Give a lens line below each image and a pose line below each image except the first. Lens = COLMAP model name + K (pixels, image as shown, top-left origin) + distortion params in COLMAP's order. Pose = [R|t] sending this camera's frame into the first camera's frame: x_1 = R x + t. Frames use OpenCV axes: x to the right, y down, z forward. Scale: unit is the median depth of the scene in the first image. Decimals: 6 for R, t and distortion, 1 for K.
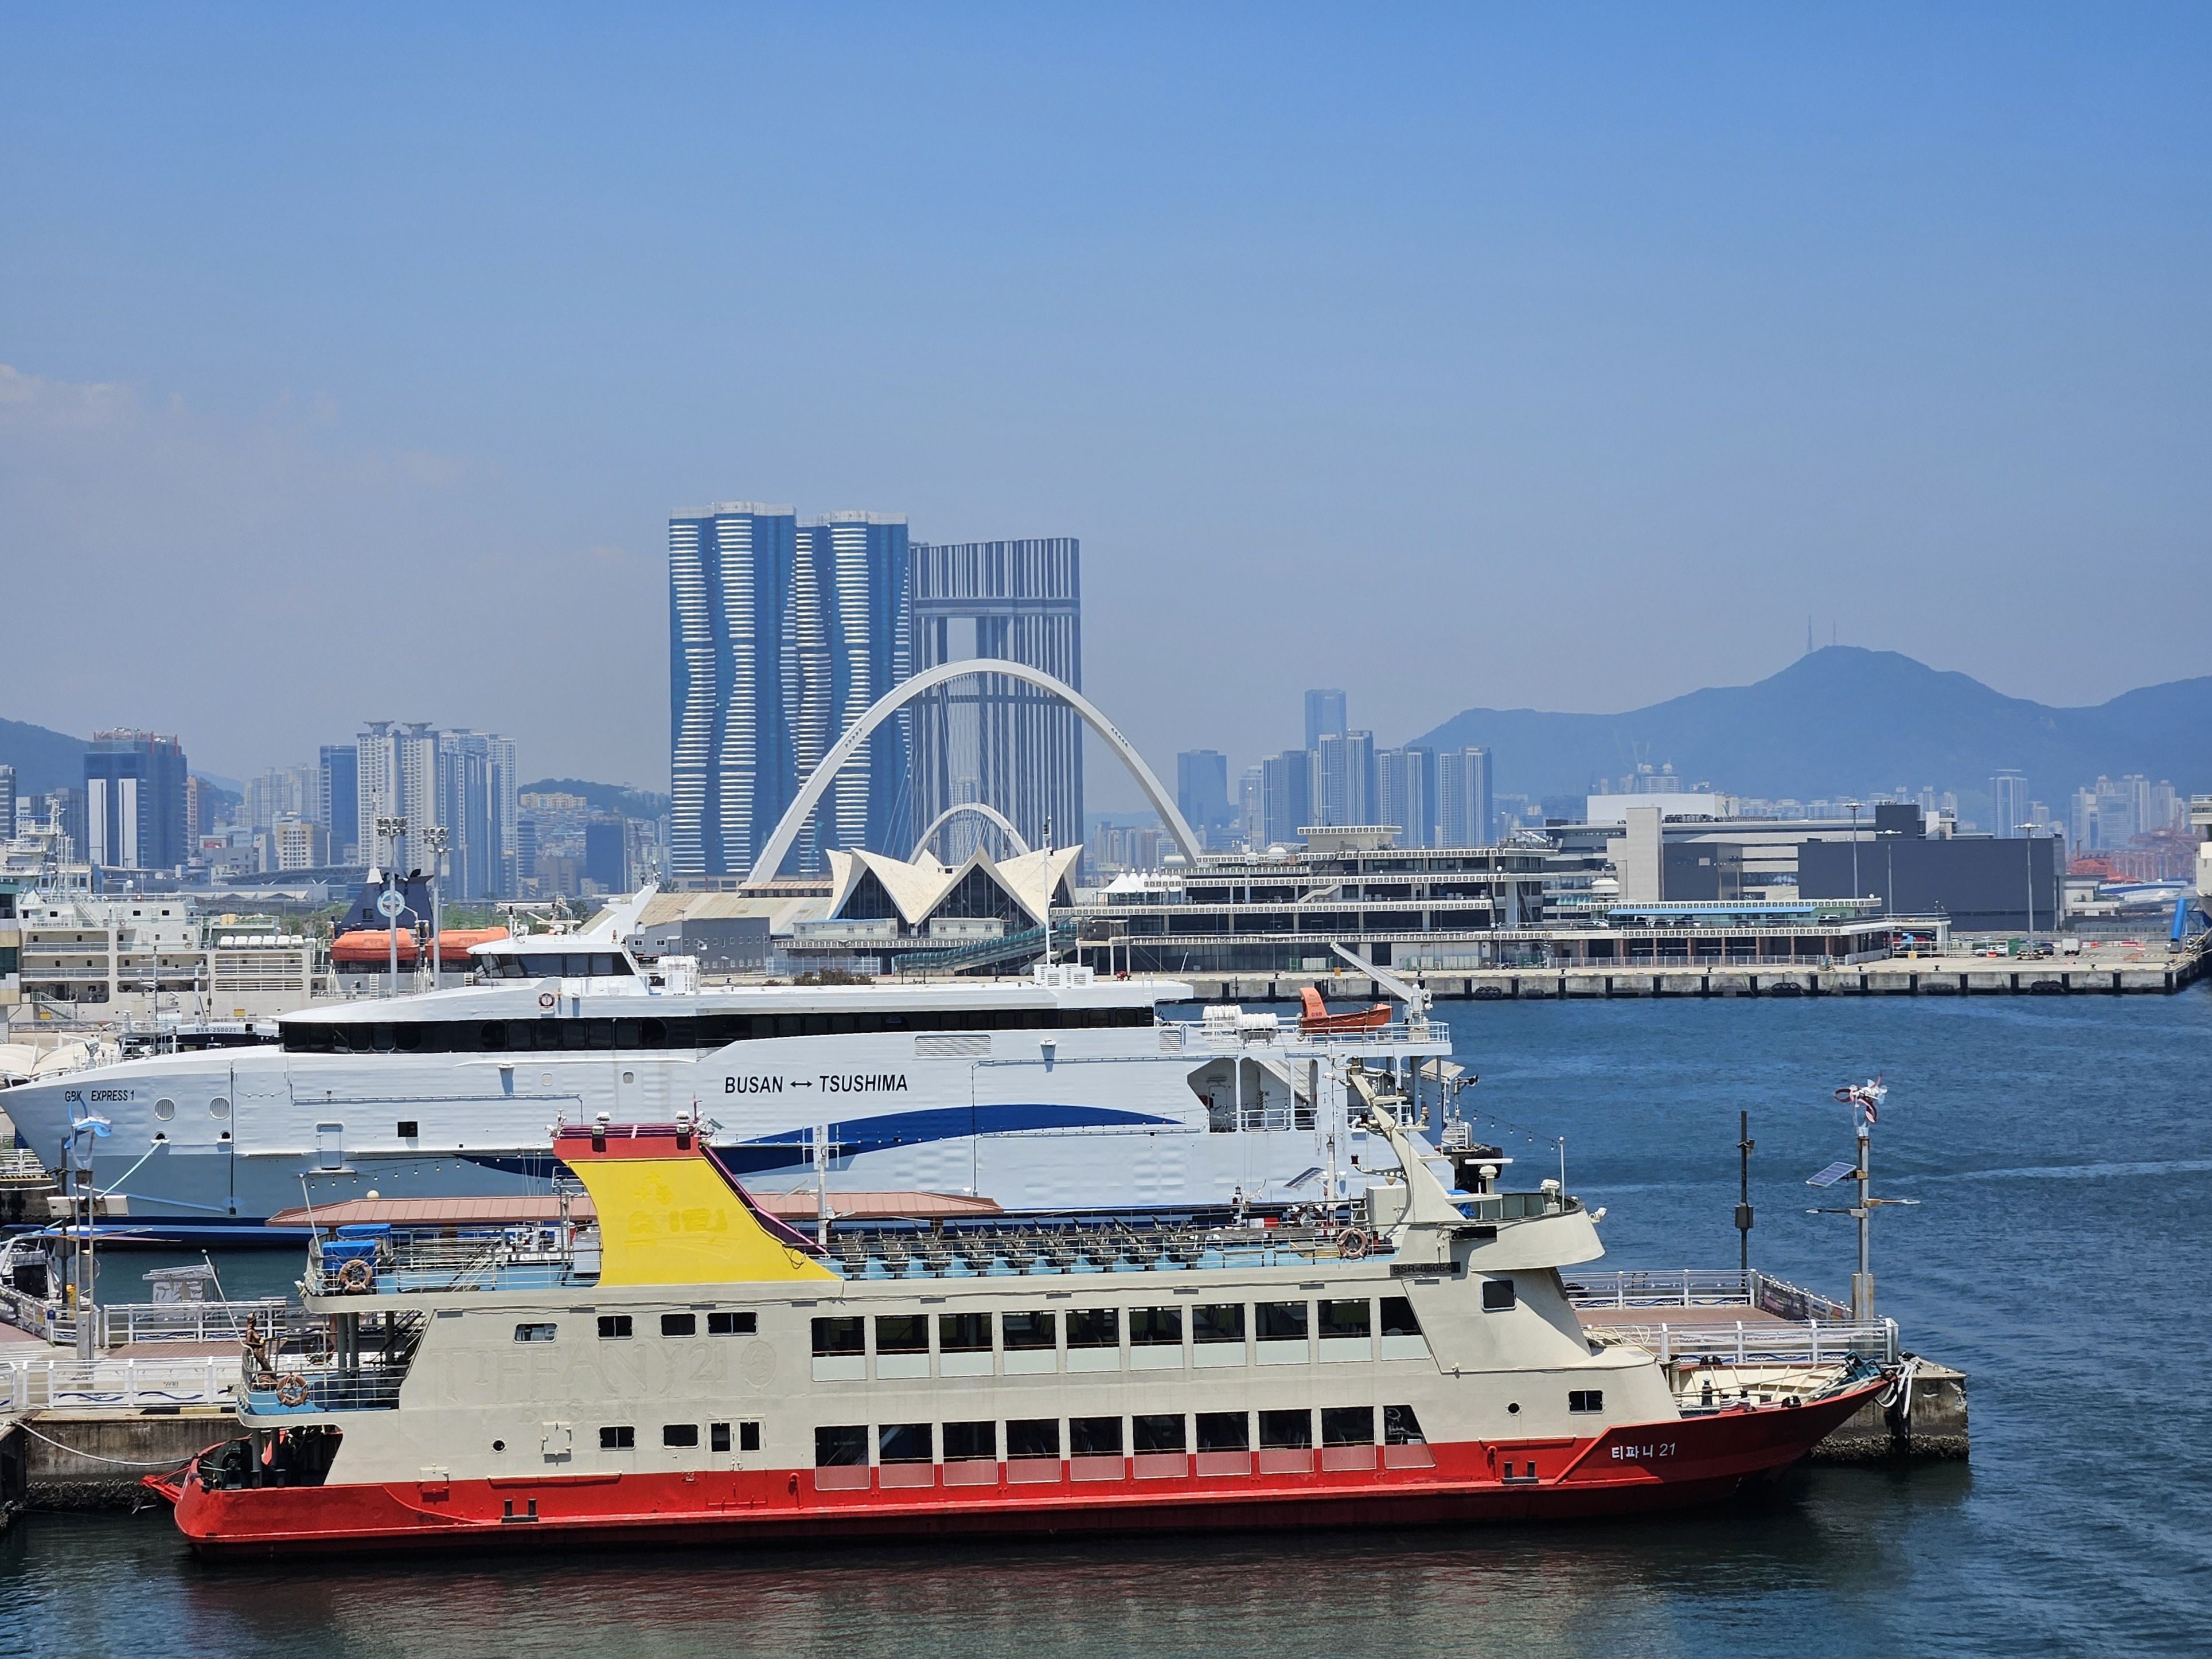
lens RADIAL K [[4745.0, 0, 1100.2], [0, 4745.0, 689.0], [0, 0, 1]] dist [-0.477376, 5.972796]
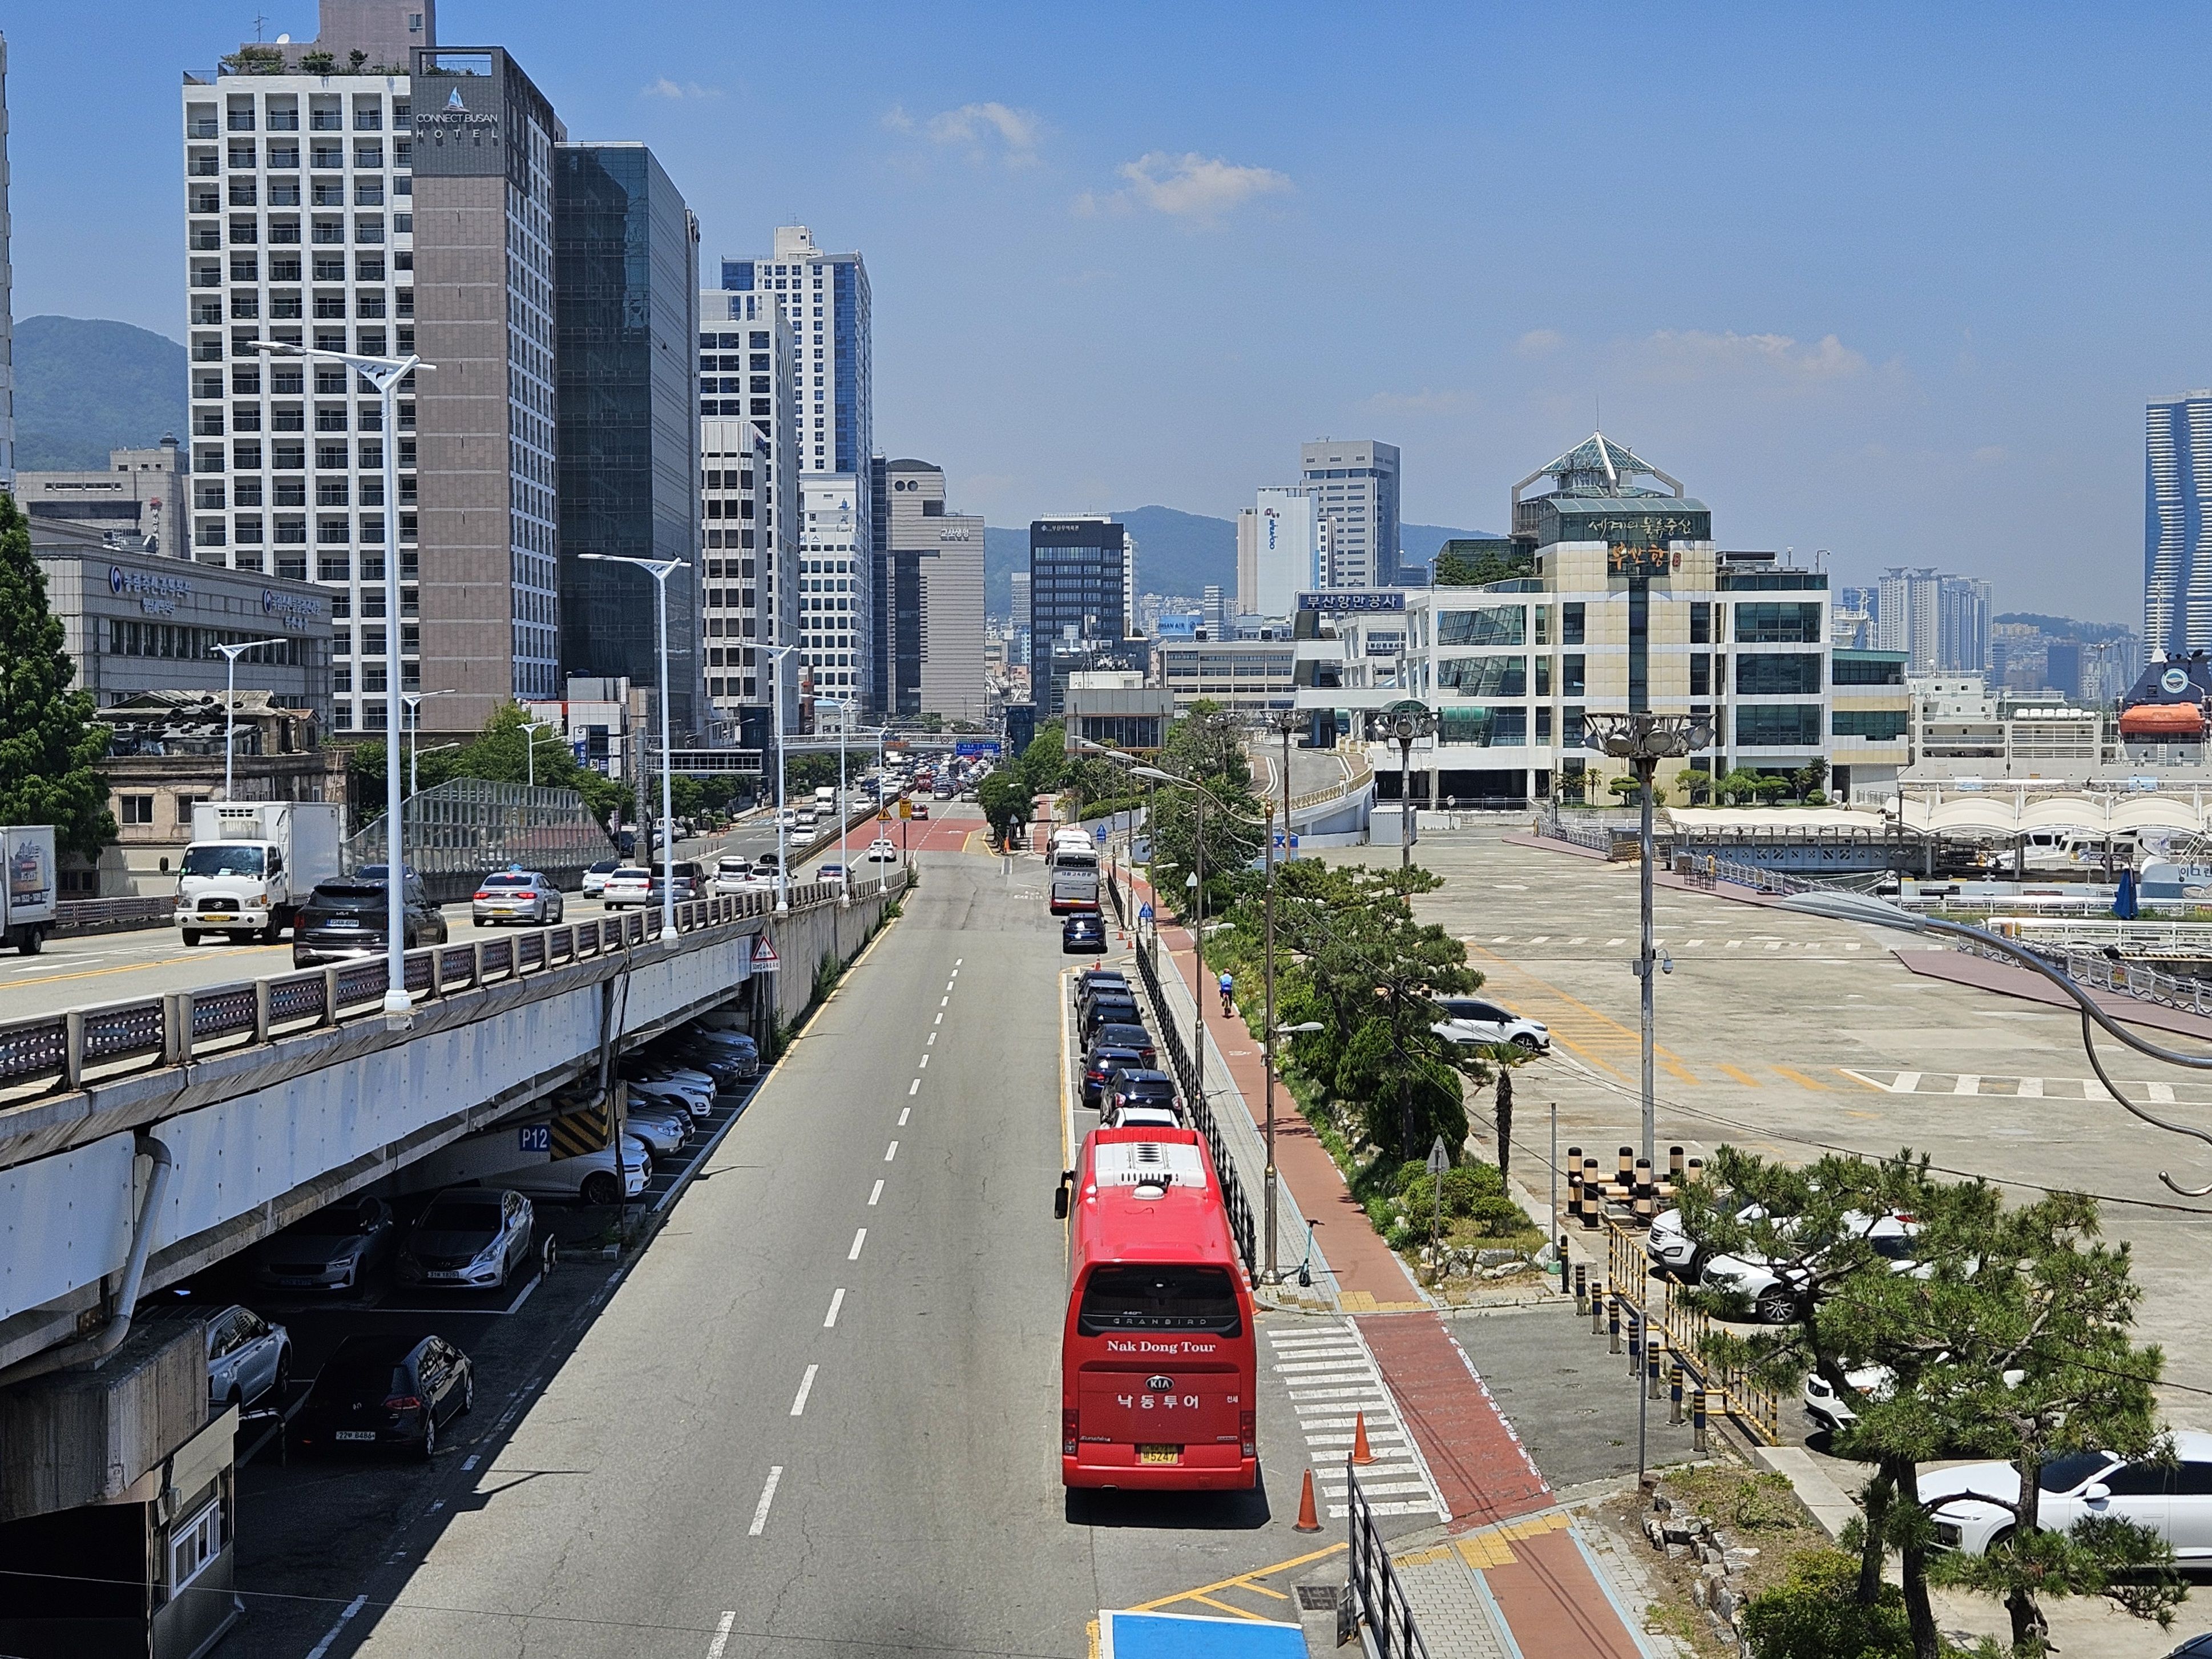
lens RADIAL K [[3169.2, 0, 998.8], [0, 3169.2, 822.3], [0, 0, 1]] dist [0.124763, -0.280407]
pose [[0.921468, 0.022442, -0.387805, -0.082707], [0.008891, 0.996850, 0.078814, 0.012434], [0.388352, -0.076072, 0.918366, 0.146043]]
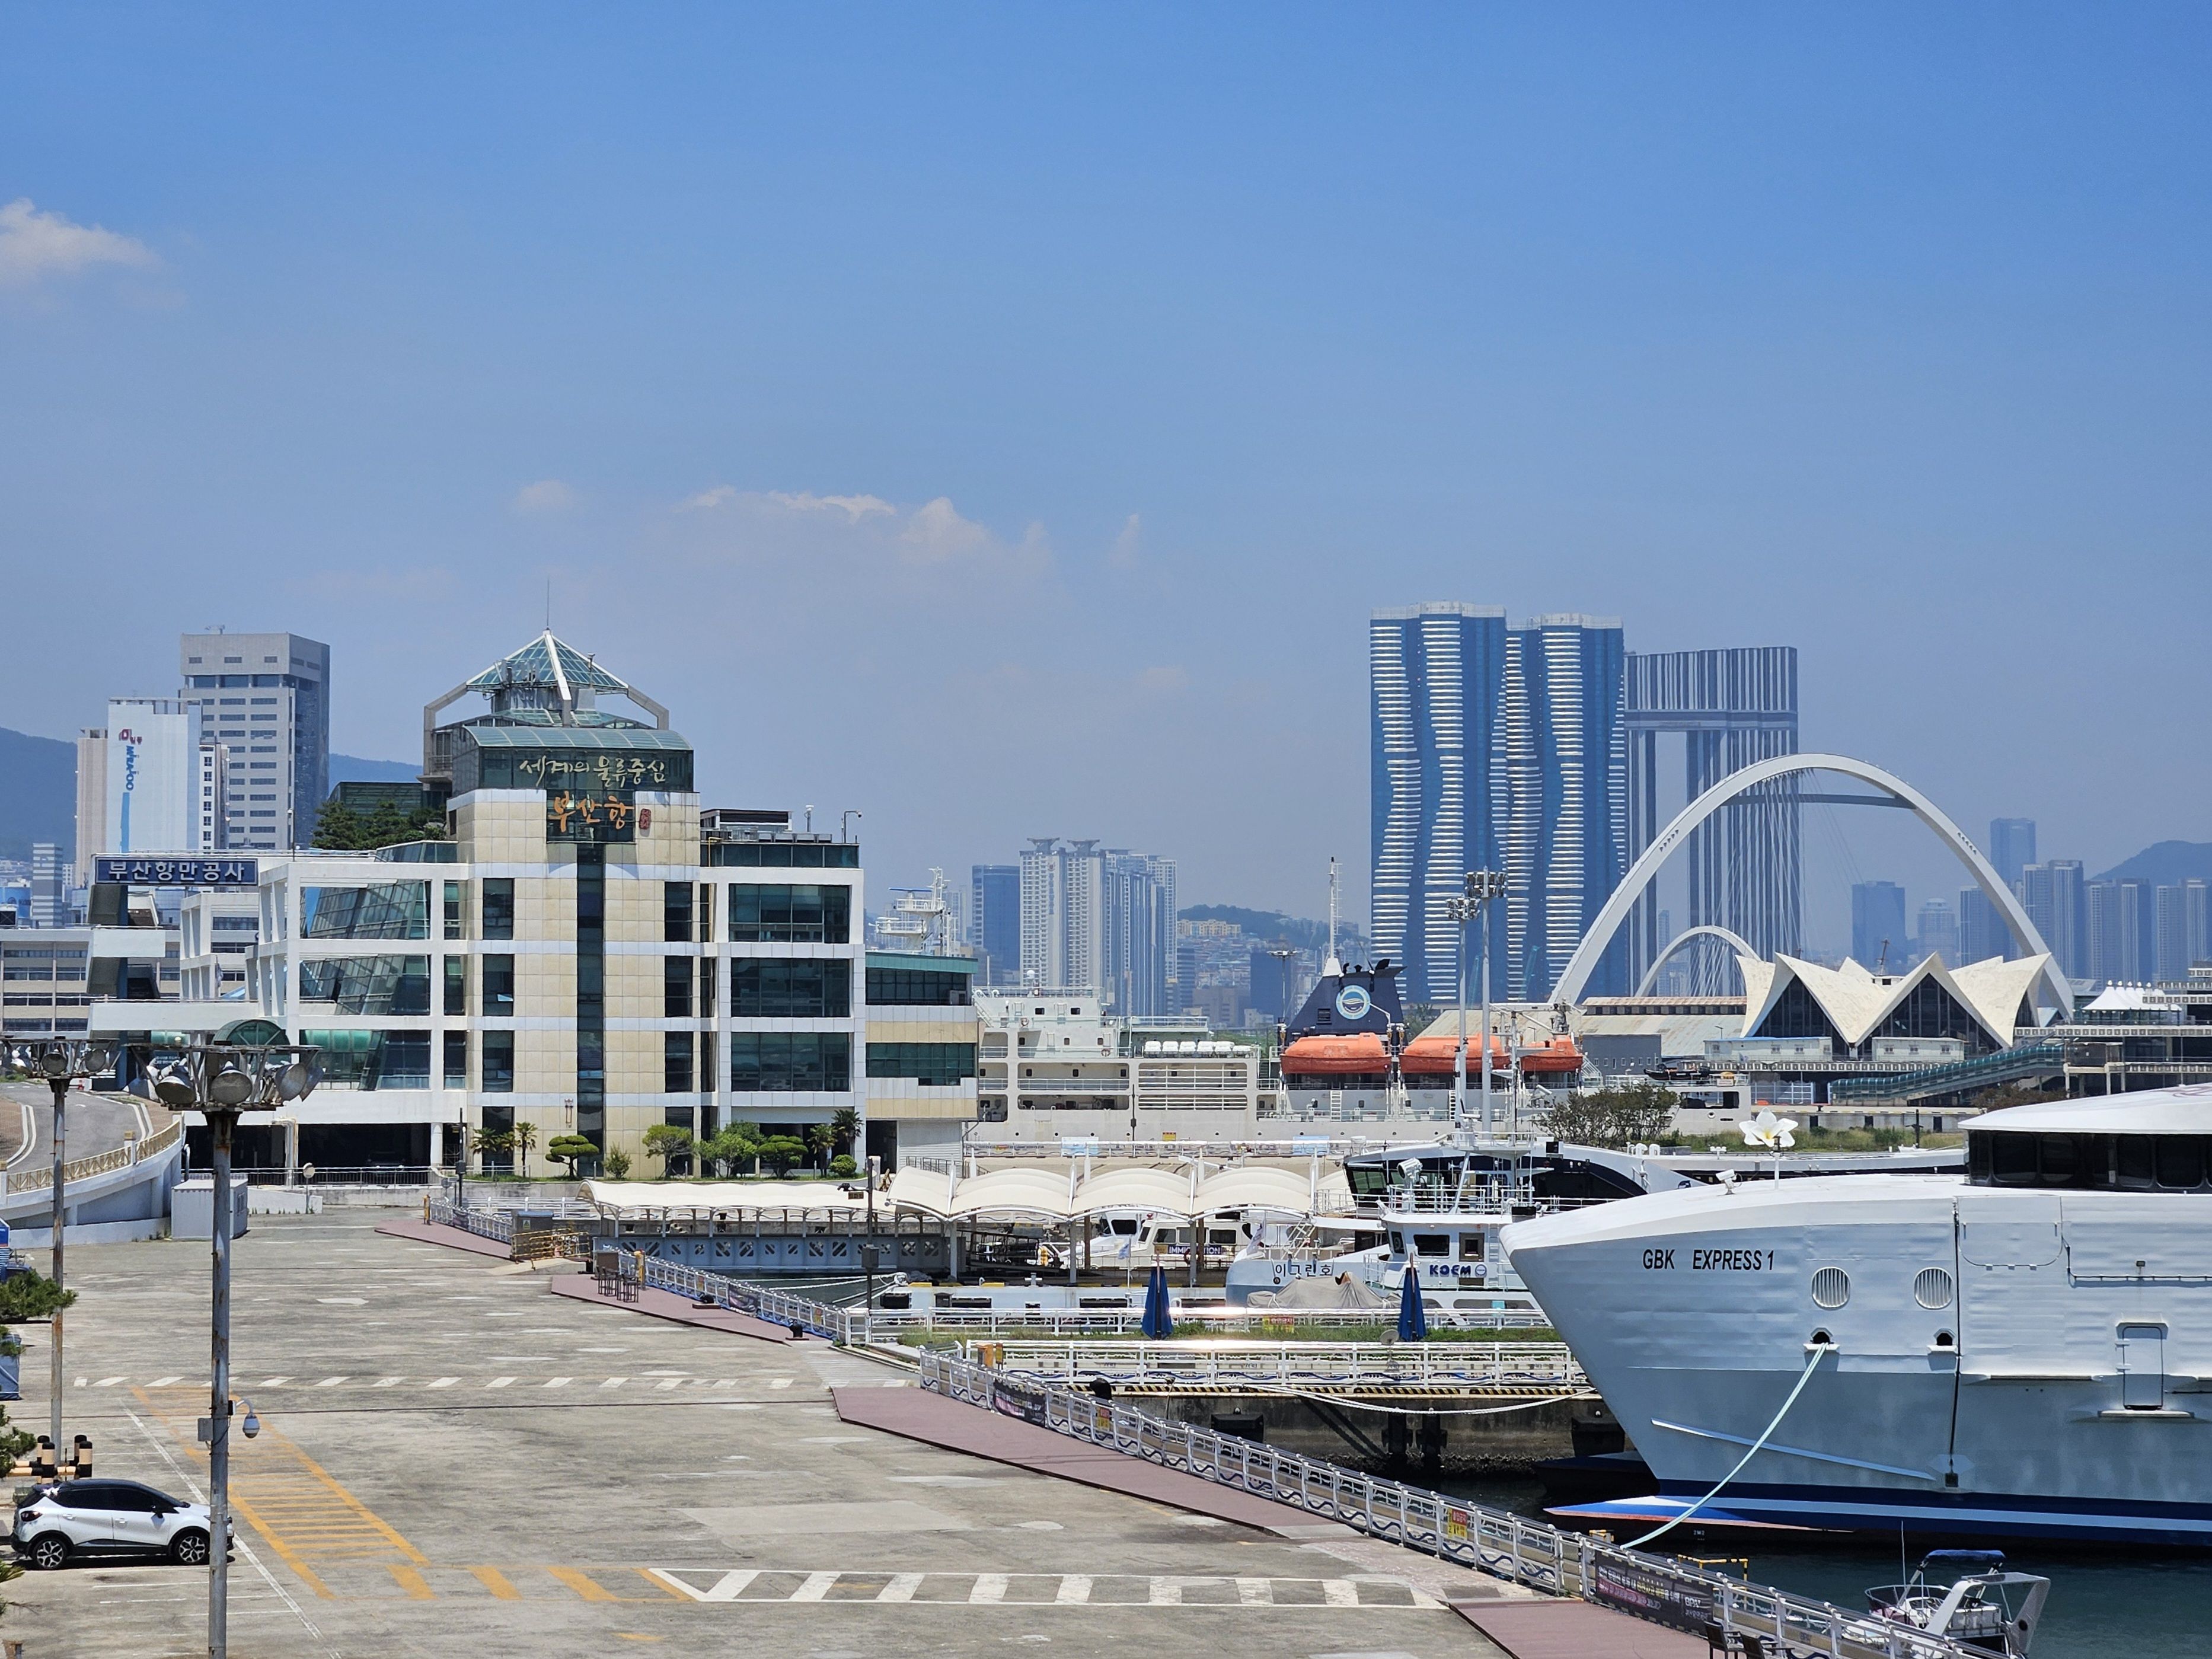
lens RADIAL K [[4745.5, 0, 1100.2], [0, 4745.5, 689.0], [0, 0, 1]] dist [-0.477376, 5.972796]
pose [[0.992924, 0.005493, -0.118626, -0.072796], [-0.009074, 0.999519, -0.029669, 0.012402], [0.118406, 0.030536, 0.992496, 0.149707]]
